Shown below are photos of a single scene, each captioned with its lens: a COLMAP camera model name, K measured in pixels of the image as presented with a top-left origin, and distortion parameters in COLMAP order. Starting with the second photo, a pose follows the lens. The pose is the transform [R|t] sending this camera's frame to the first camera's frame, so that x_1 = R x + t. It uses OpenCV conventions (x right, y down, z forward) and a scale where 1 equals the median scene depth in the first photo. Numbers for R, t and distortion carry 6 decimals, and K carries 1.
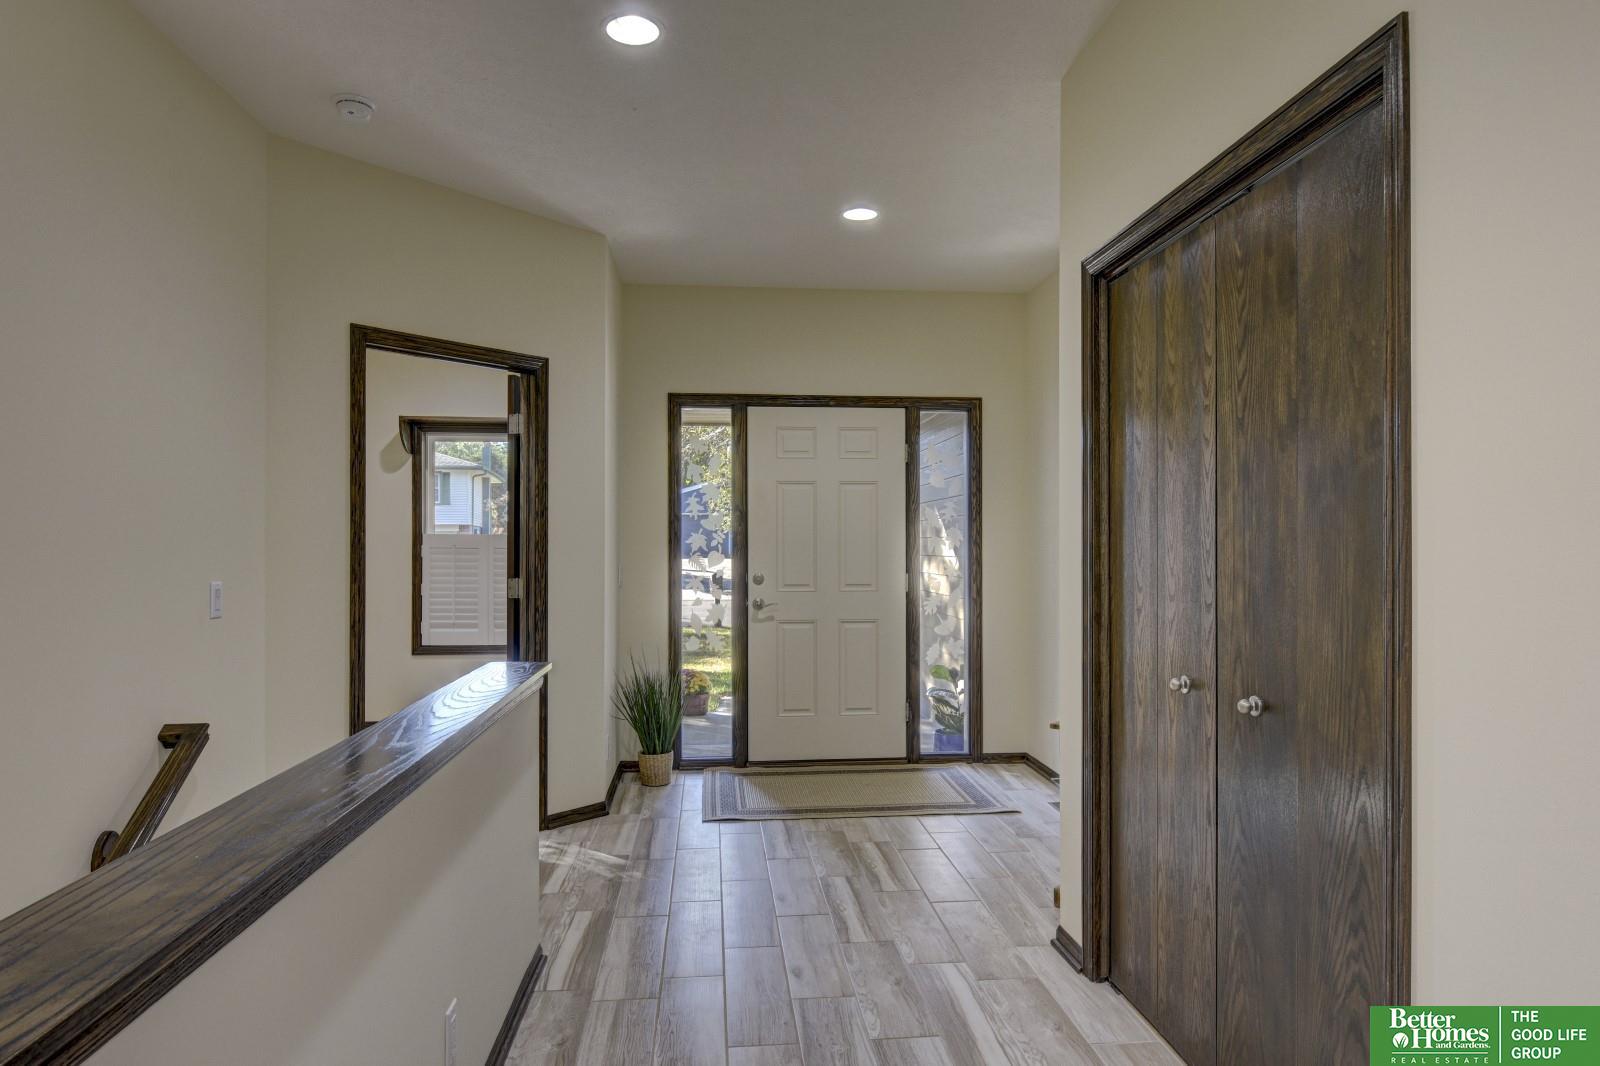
lens RADIAL K [[979.9, 0, 800.0], [0, 979.9, 533.0], [0, 0, 1]] dist [-0.000926, -0.000189]
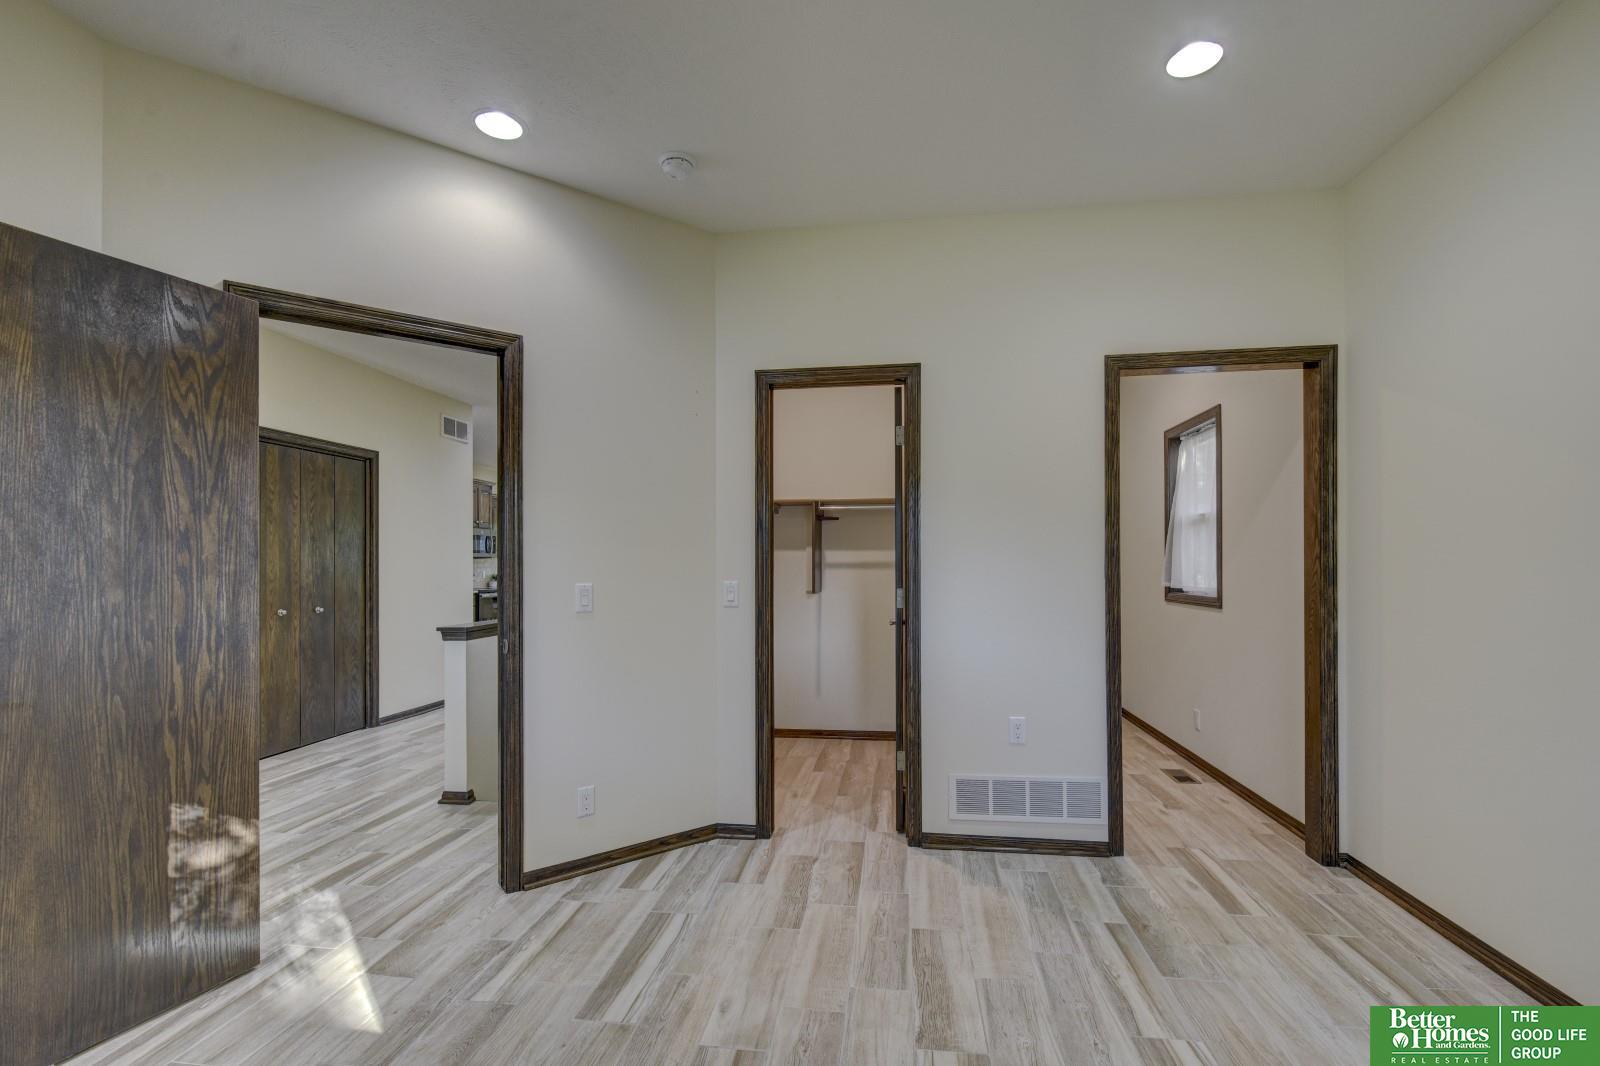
lens RADIAL K [[731.0, 0, 797.9], [0, 731.0, 538.6], [0, 0, 1]] dist [0.000916, 0.000007]
pose [[-0.972333, 0.013731, 0.233196, -1.528717], [0.004316, 0.999157, -0.040837, 0.040220], [-0.233560, -0.038701, -0.971572, 2.753252]]
